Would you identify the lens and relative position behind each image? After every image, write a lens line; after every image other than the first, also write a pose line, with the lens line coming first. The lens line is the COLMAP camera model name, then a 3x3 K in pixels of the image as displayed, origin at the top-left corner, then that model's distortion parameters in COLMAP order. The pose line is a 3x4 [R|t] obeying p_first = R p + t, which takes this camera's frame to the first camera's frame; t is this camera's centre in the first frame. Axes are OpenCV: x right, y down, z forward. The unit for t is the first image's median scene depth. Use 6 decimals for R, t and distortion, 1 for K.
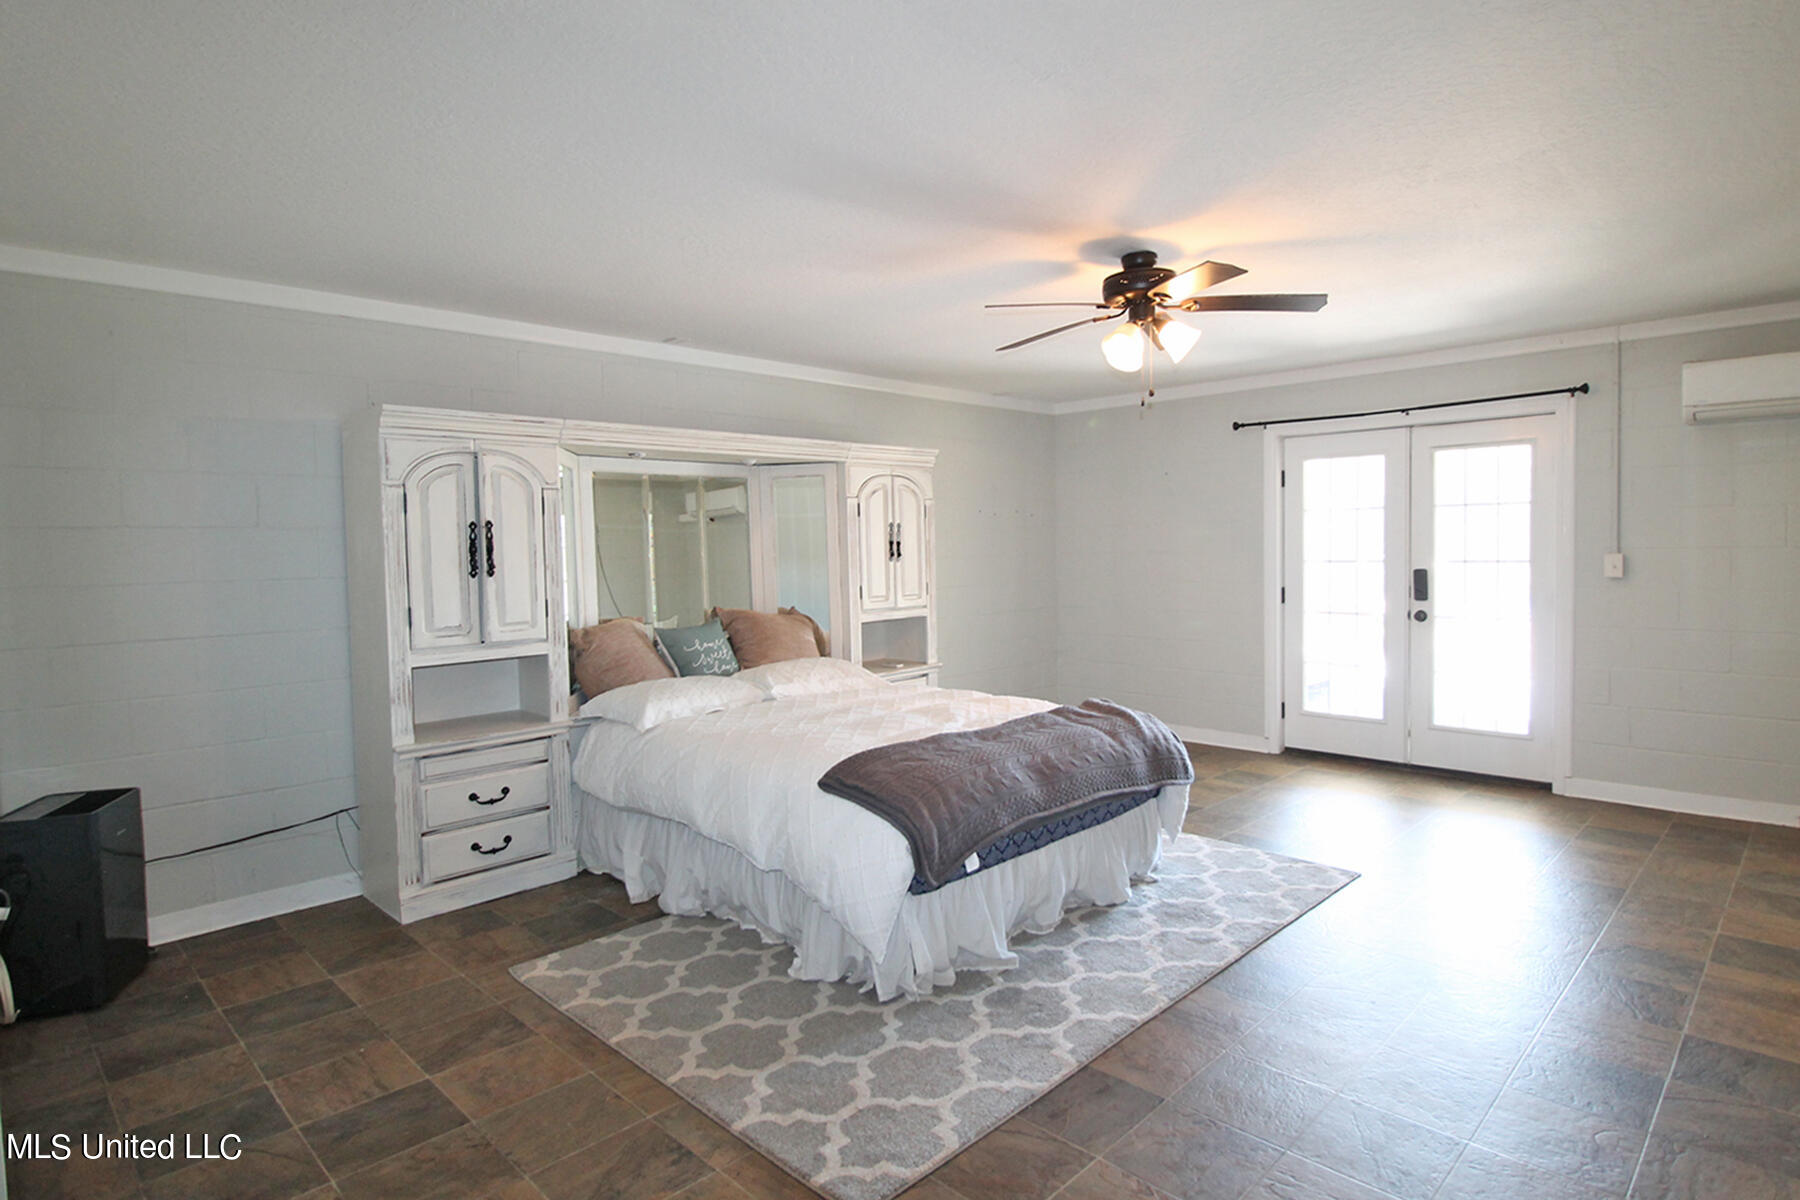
lens RADIAL K [[1018.1, 0, 900.0], [0, 1018.1, 600.0], [0, 0, 1]] dist [0.004994, 0.000353]
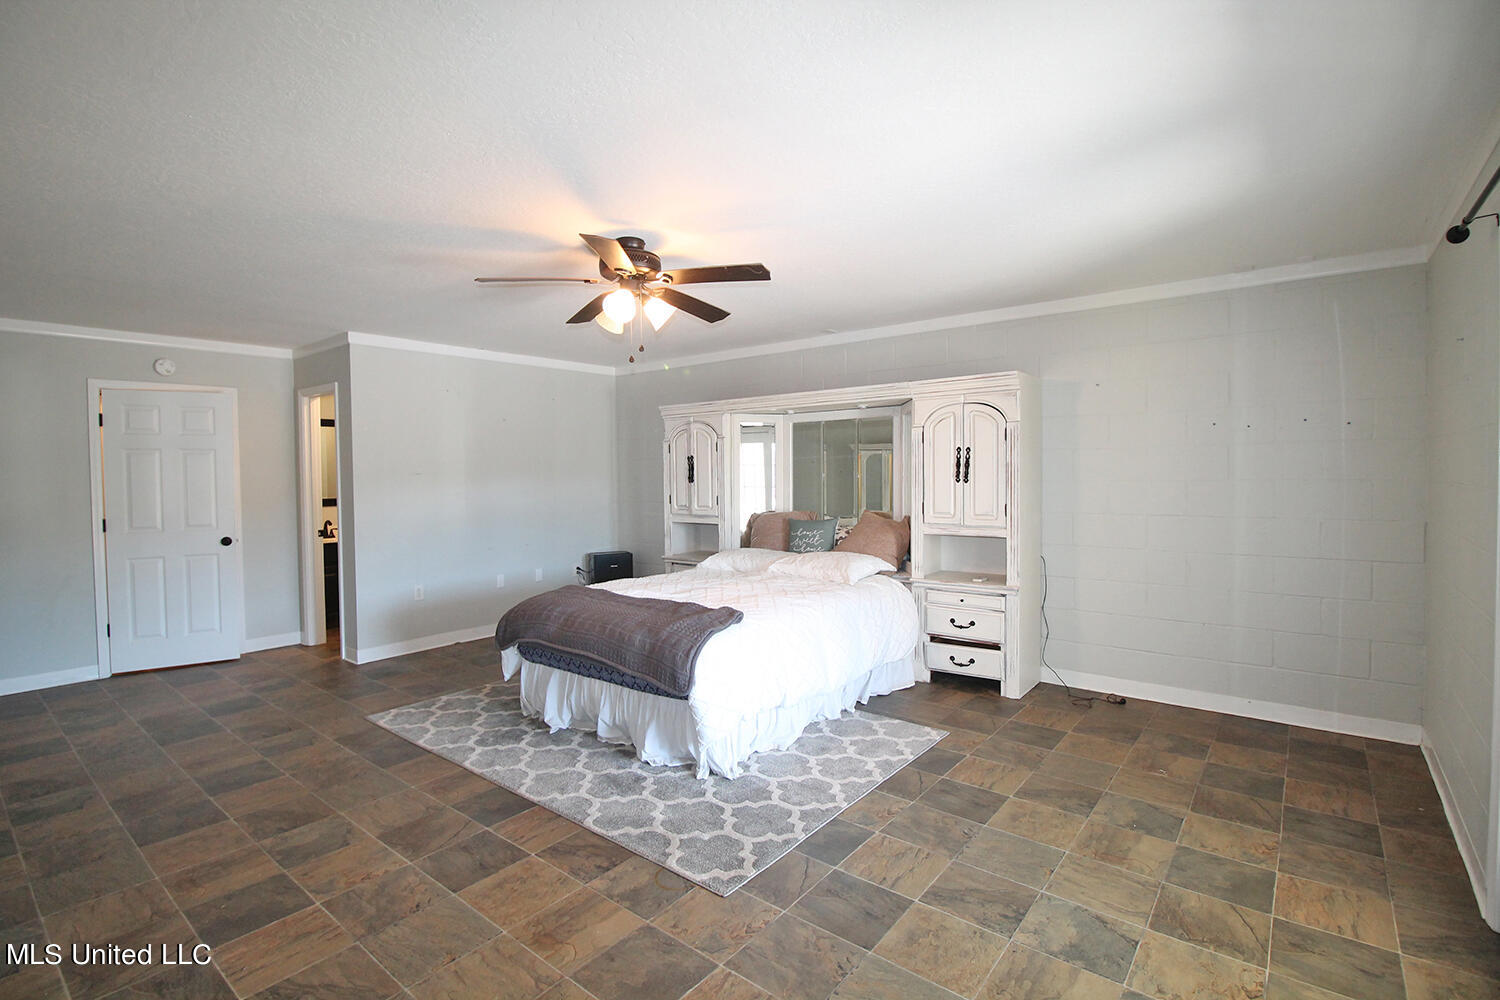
lens RADIAL K [[702.7, 0, 746.7], [0, 702.7, 487.1], [0, 0, 1]] dist [0.003800, -0.015148]
pose [[0.070698, 0.041675, -0.996627, 1.015285], [-0.042877, 0.998330, 0.038704, -0.072302], [0.996576, 0.039996, 0.072367, 0.997339]]
